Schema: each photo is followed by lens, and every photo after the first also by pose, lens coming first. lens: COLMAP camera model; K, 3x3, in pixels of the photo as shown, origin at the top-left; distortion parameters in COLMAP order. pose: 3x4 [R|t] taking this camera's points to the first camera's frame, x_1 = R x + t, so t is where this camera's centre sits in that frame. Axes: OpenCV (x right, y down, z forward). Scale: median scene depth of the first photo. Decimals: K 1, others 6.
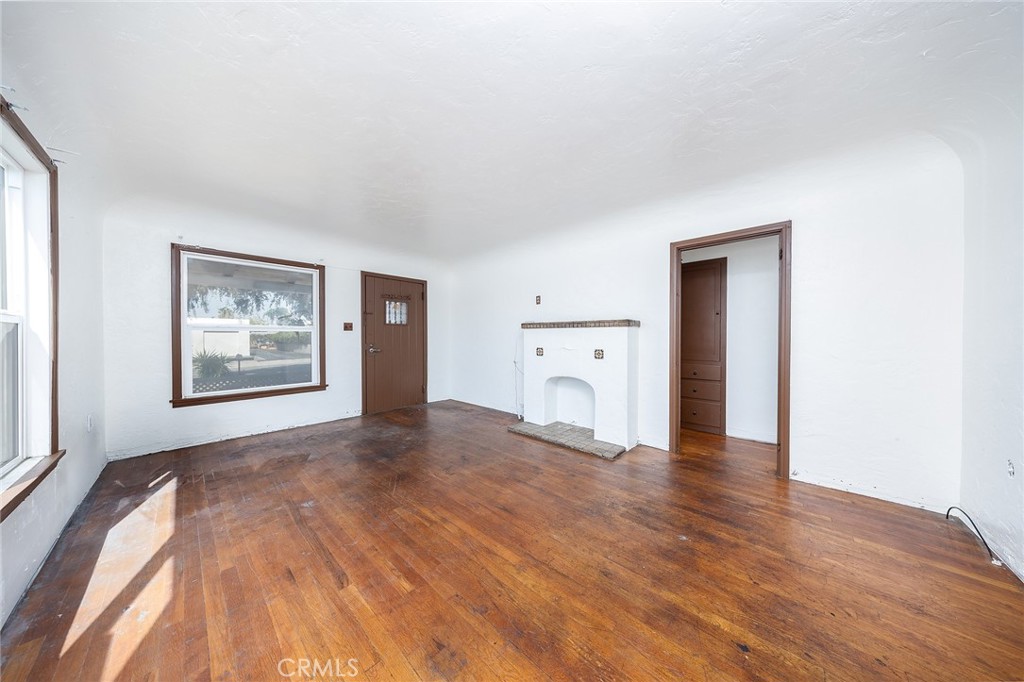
lens RADIAL K [[290.9, 0, 522.5], [0, 290.9, 340.9], [0, 0, 1]] dist [0.000315, -0.000059]
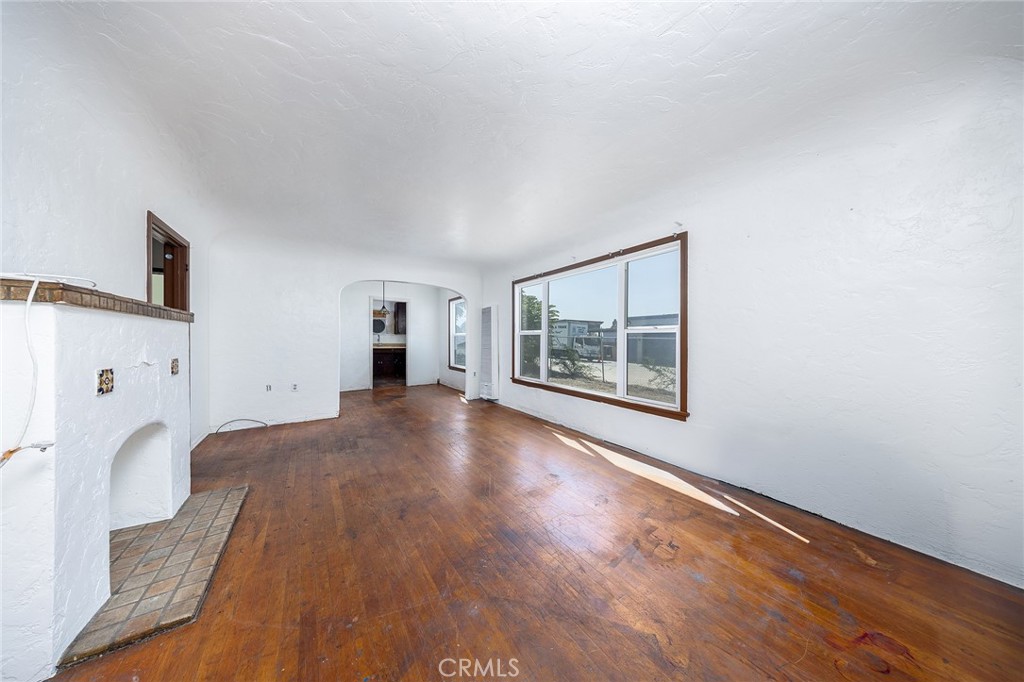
lens RADIAL K [[294.5, 0, 512.0], [0, 294.5, 341.0], [0, 0, 1]] dist [-0.000596, -0.000043]
pose [[-0.964115, -0.004728, 0.265444, -0.538478], [-0.000660, 0.999881, 0.015412, -0.017548], [-0.265485, 0.014683, -0.964003, 1.350793]]
